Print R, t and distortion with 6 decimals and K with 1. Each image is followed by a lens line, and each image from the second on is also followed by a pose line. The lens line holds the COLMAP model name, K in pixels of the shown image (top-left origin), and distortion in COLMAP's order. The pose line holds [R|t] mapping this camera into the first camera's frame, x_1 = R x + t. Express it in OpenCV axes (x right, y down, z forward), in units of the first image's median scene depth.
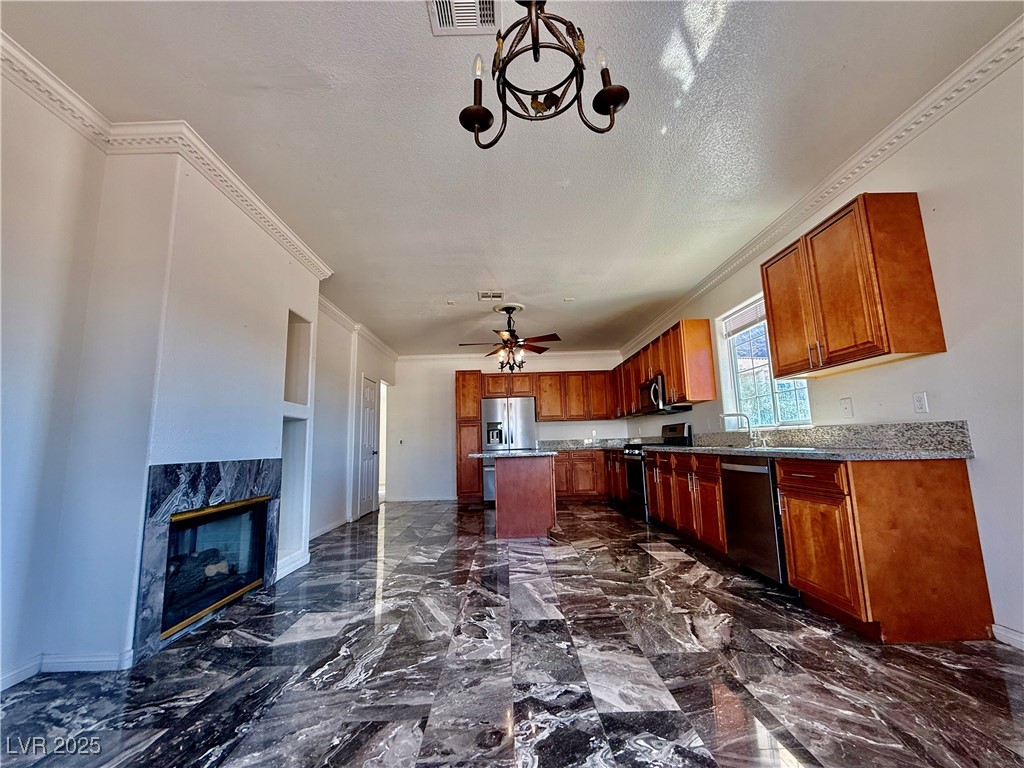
lens RADIAL K [[410.3, 0, 508.4], [0, 410.3, 385.3], [0, 0, 1]] dist [-0.001169, 0.001120]
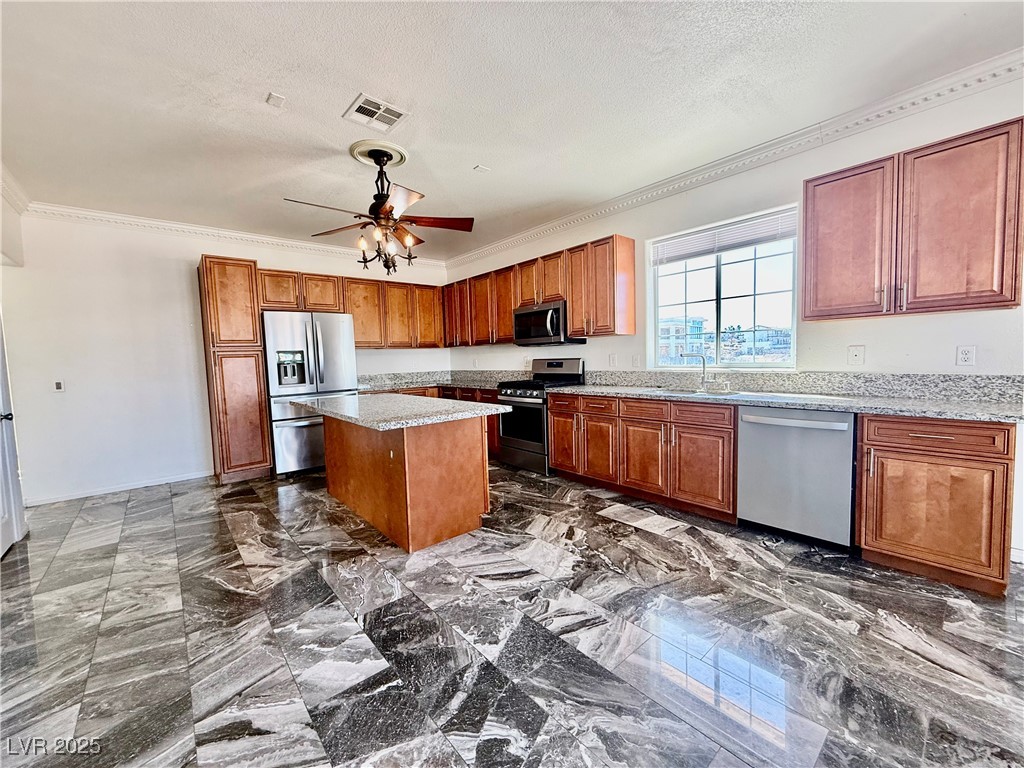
lens RADIAL K [[410.3, 0, 511.1], [0, 410.3, 386.9], [0, 0, 1]] dist [-0.001169, 0.001120]
pose [[0.765464, -0.042757, 0.642056, -0.463227], [-0.082143, 0.983134, 0.163403, 0.037896], [-0.638214, -0.177820, 0.749042, 0.800399]]
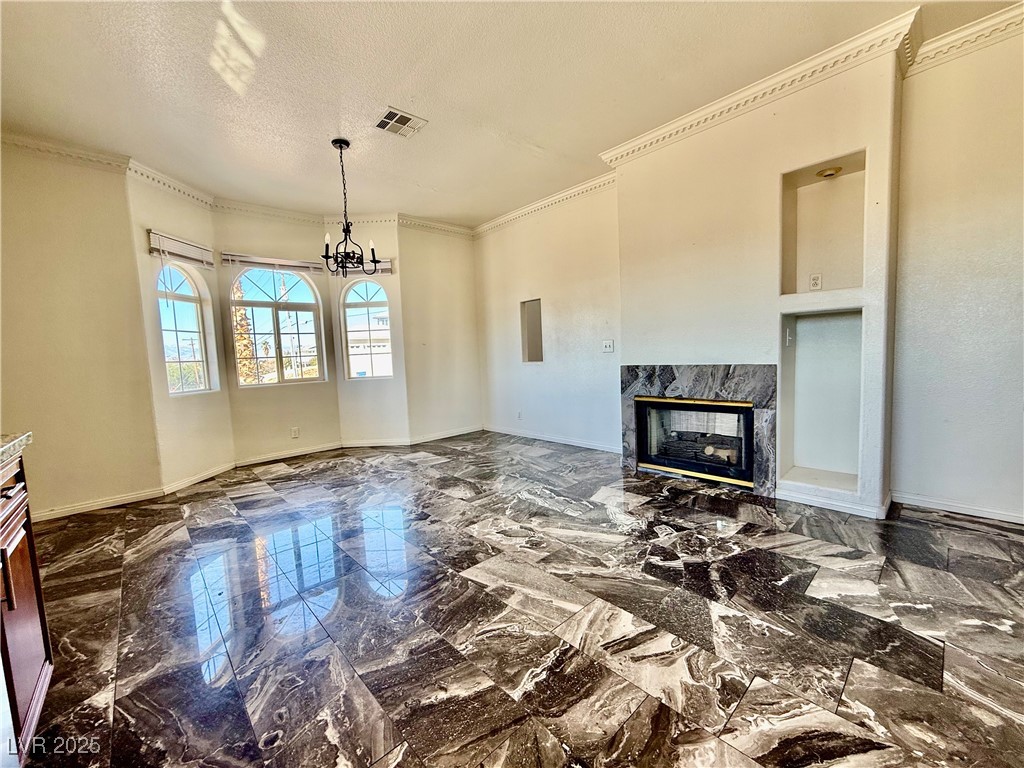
lens RADIAL K [[410.3, 0, 513.3], [0, 410.3, 383.5], [0, 0, 1]] dist [-0.001169, 0.001120]
pose [[-0.737694, 0.110611, -0.666013, 0.504655], [0.161029, 0.986844, -0.014466, 0.168043], [0.655650, -0.117918, -0.745800, 1.517887]]
